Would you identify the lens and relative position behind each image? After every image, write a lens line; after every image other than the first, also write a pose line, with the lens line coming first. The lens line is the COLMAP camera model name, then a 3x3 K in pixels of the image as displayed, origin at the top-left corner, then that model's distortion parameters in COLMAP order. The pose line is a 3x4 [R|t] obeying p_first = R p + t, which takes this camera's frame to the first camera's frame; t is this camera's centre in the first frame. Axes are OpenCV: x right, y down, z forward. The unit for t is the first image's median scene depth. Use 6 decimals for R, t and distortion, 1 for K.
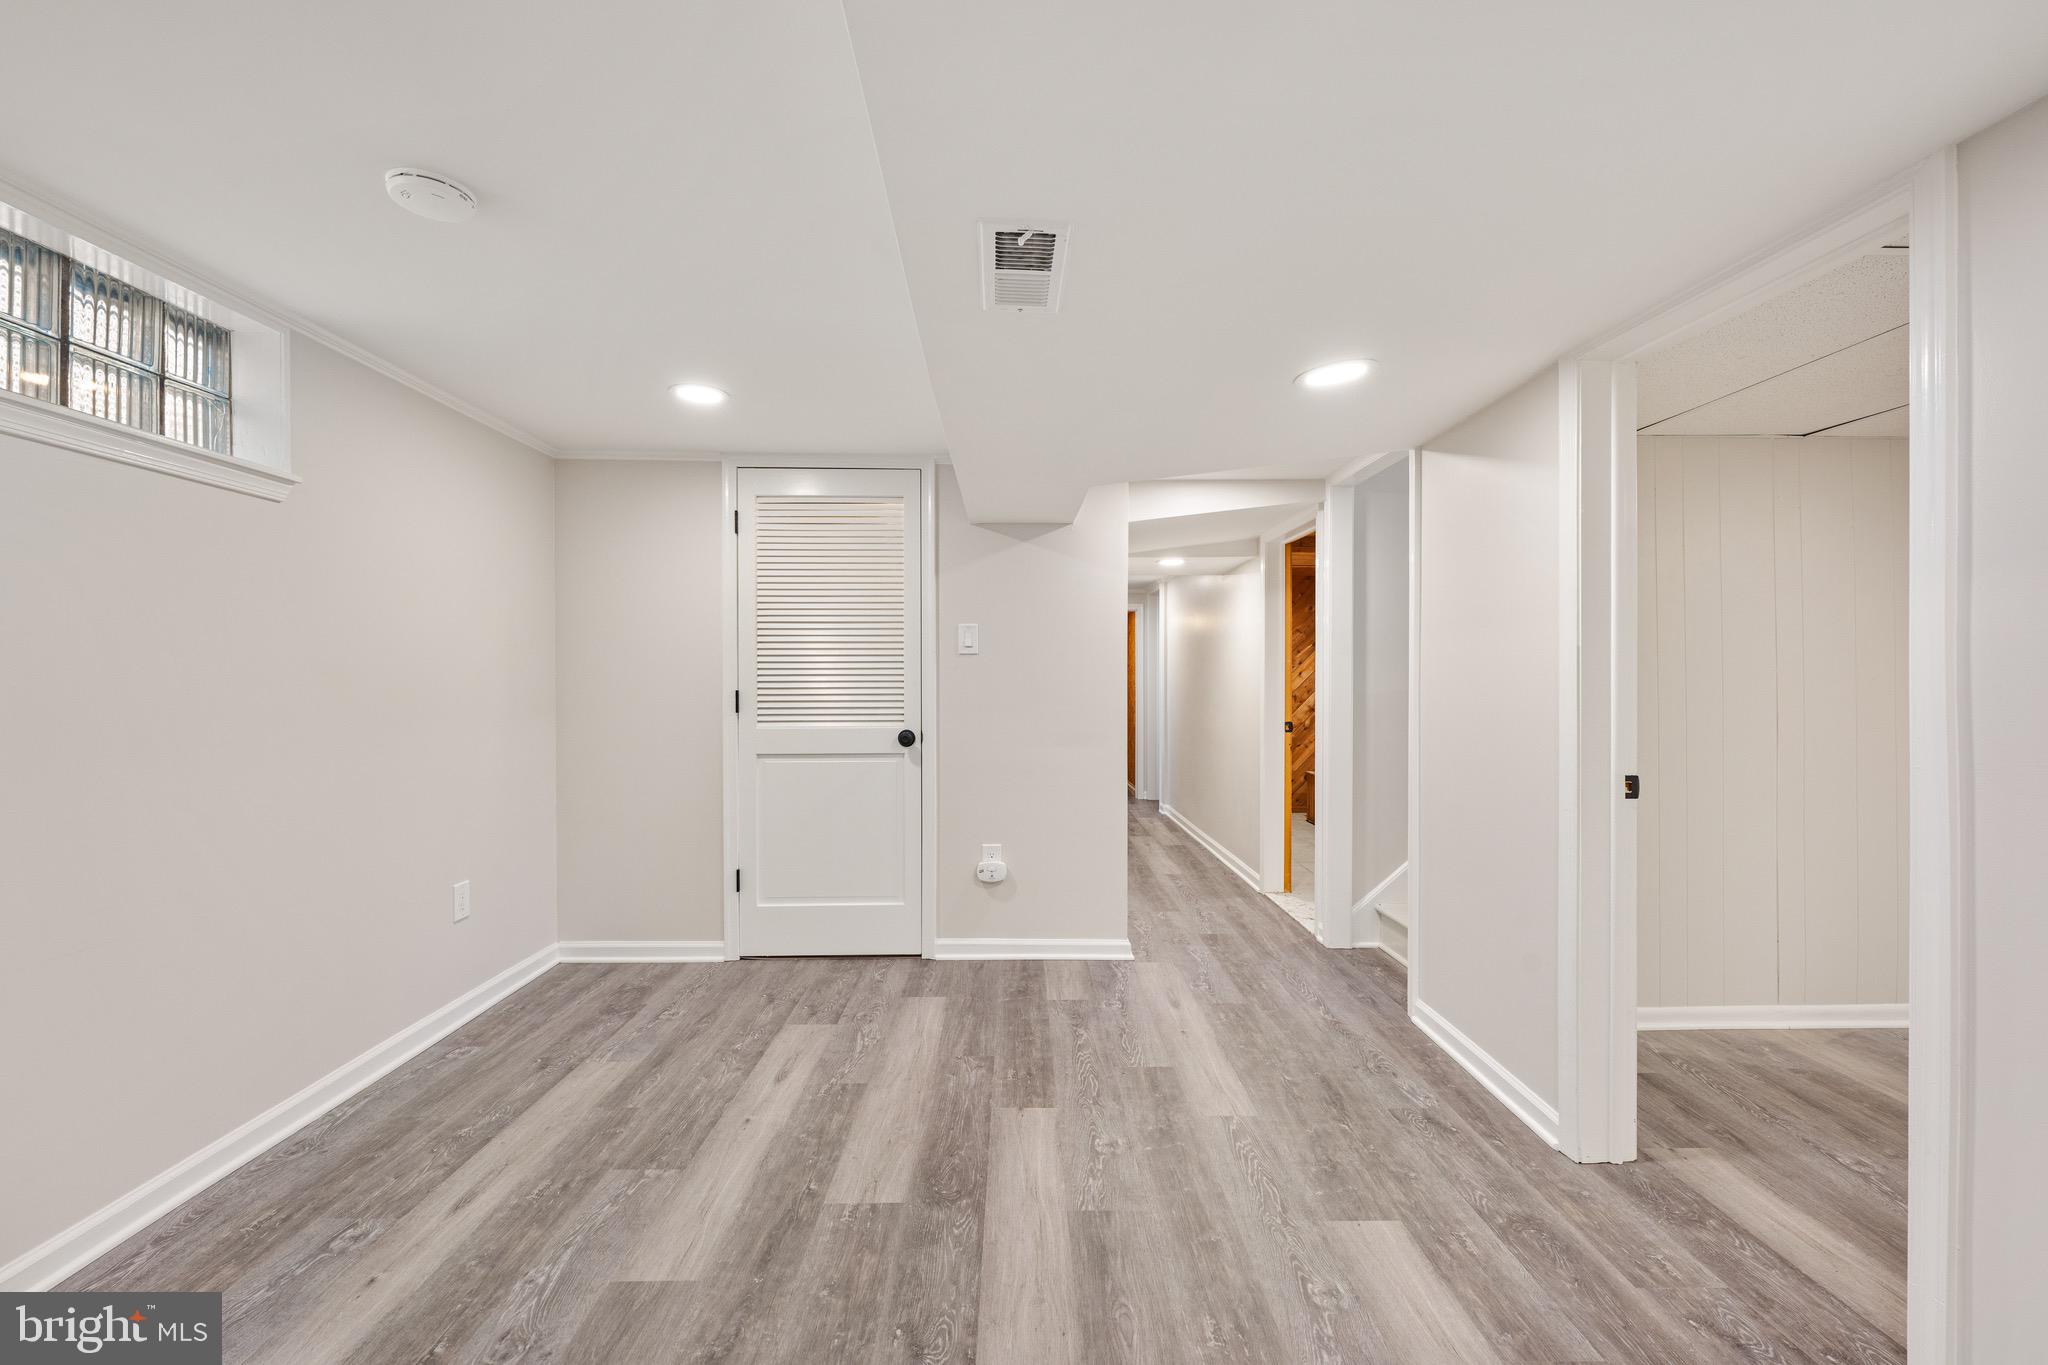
lens RADIAL K [[837.2, 0, 1020.5], [0, 837.2, 678.6], [0, 0, 1]] dist [0.001097, 0.000136]
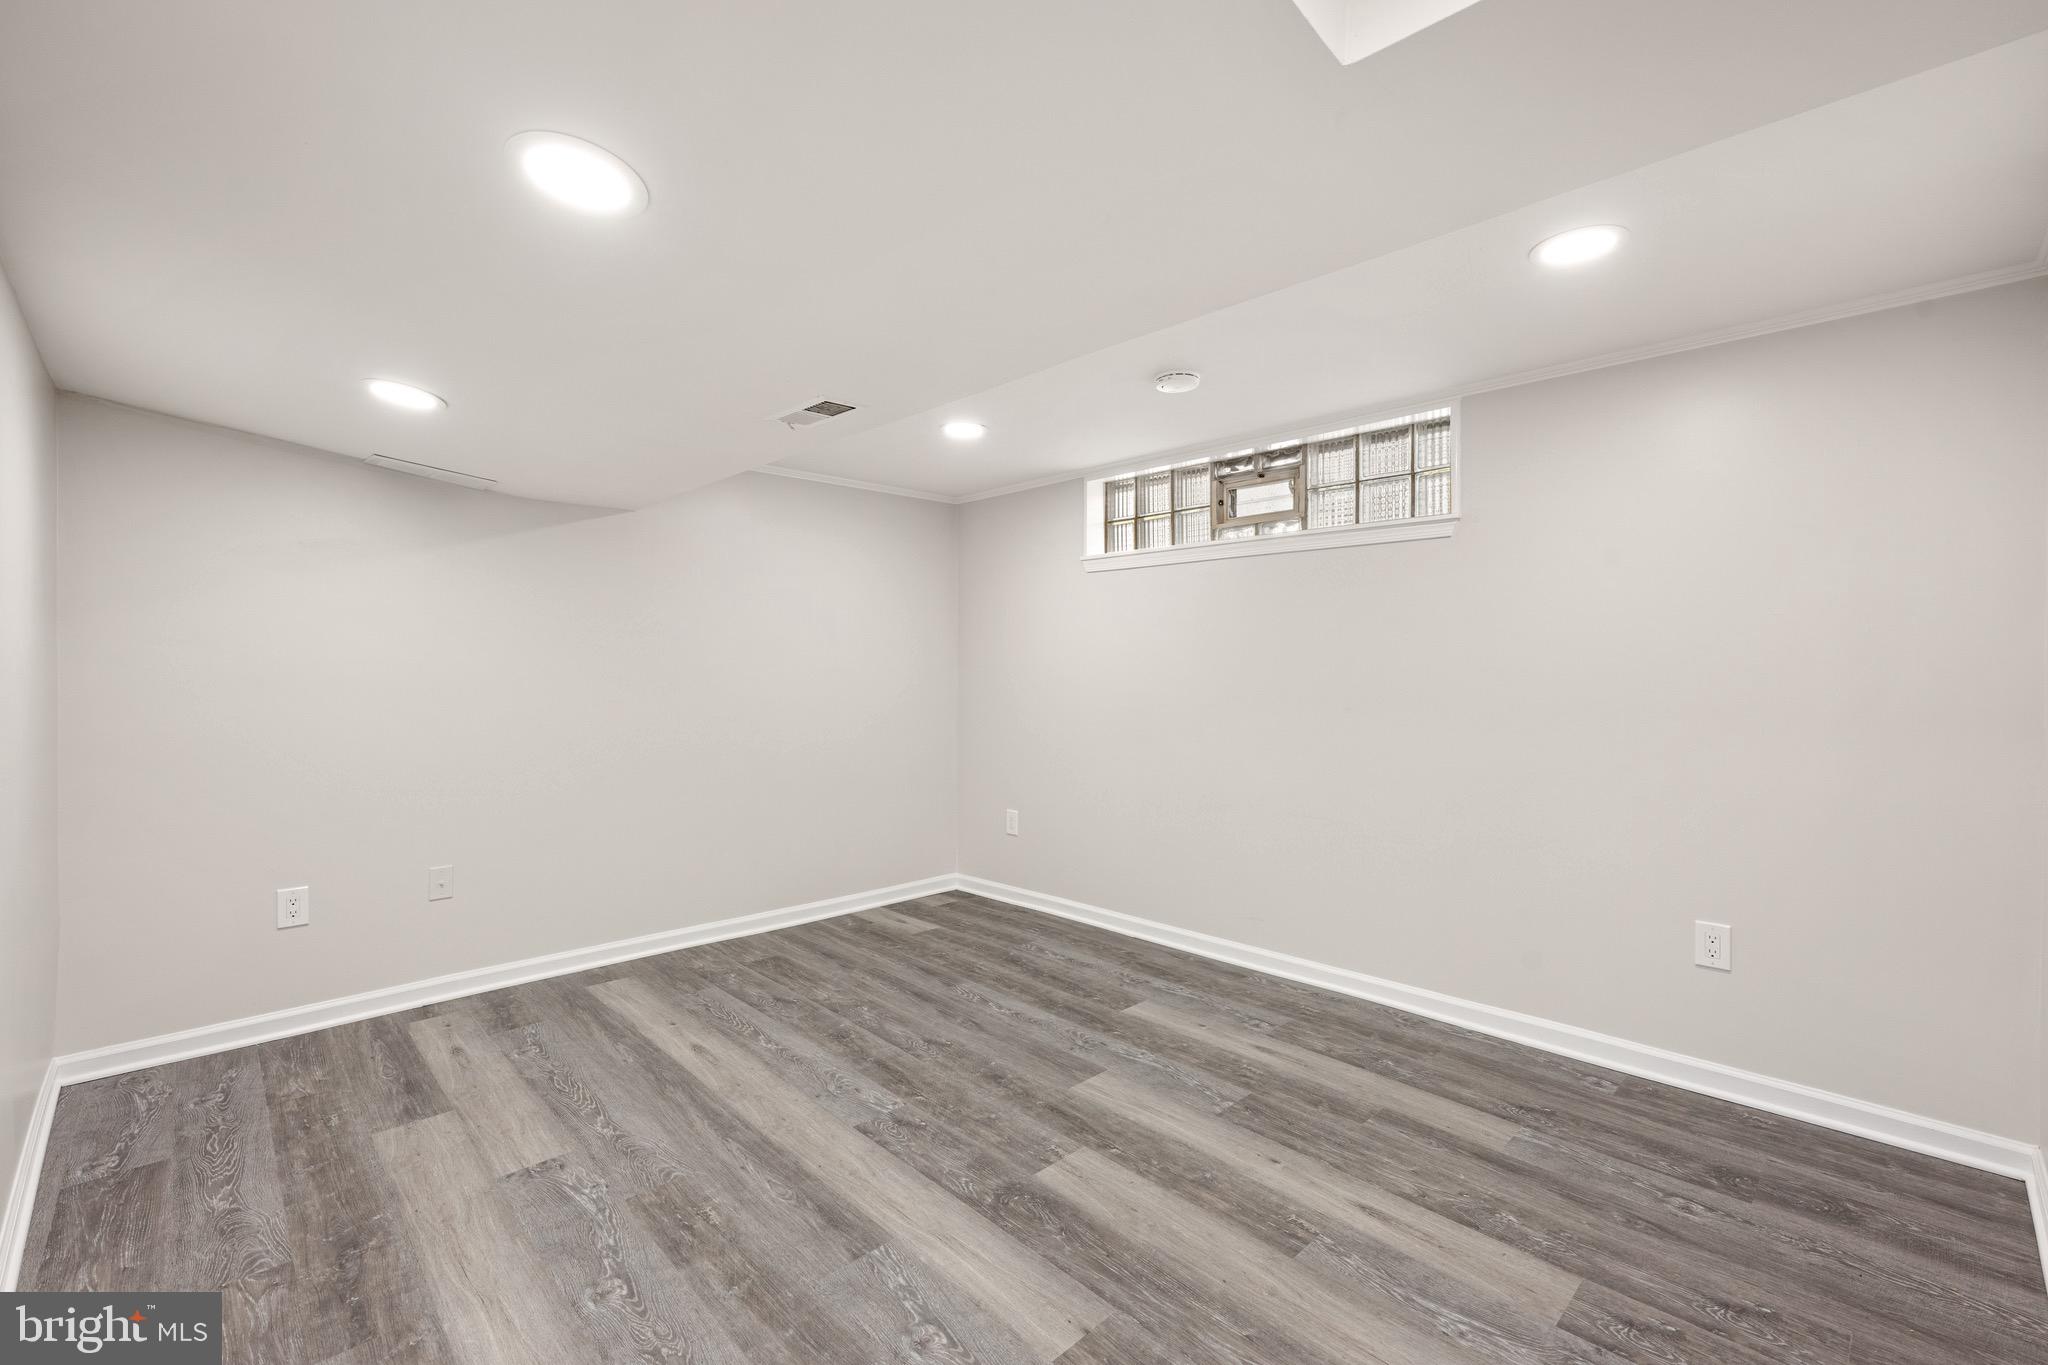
lens RADIAL K [[837.2, 0, 1023.3], [0, 837.2, 678.4], [0, 0, 1]] dist [0.001097, 0.000136]
pose [[-0.717918, 0.005149, -0.696109, 0.555442], [-0.001242, 0.999962, 0.008677, -0.001335], [0.696126, 0.007094, -0.717884, 1.630591]]
